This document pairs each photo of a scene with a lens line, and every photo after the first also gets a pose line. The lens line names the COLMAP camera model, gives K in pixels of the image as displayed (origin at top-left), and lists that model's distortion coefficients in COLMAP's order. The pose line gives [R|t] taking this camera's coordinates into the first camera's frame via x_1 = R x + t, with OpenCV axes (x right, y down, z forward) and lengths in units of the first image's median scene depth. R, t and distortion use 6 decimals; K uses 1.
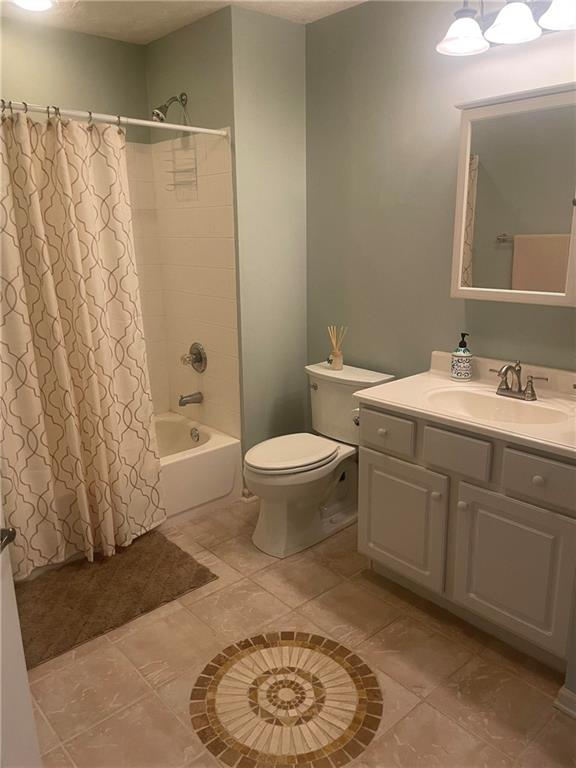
lens RADIAL K [[613.7, 0, 288.0], [0, 613.7, 384.0], [0, 0, 1]] dist [0.032669, -0.069113]
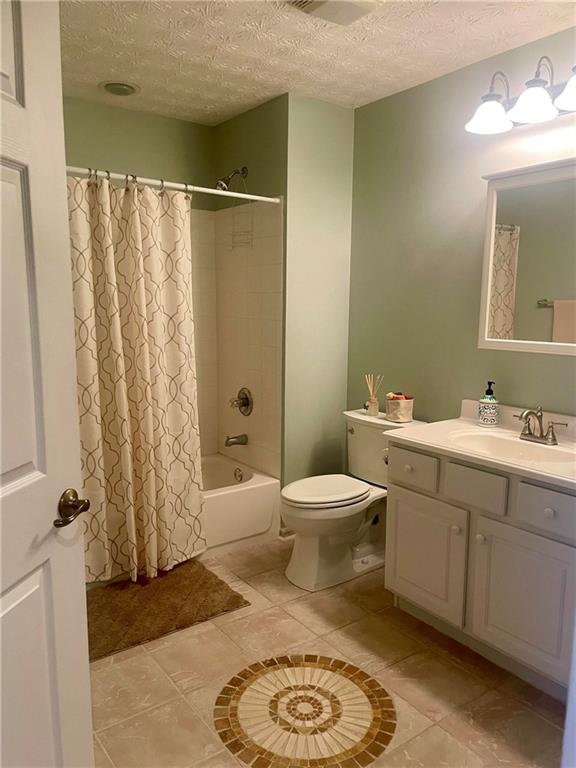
lens RADIAL K [[613.7, 0, 288.0], [0, 613.7, 384.0], [0, 0, 1]] dist [0.032669, -0.069113]
pose [[0.995190, 0.037080, -0.090674, 0.034866], [-0.046793, 0.993108, -0.107457, 0.053862], [0.086065, 0.111183, 0.990066, -0.087056]]
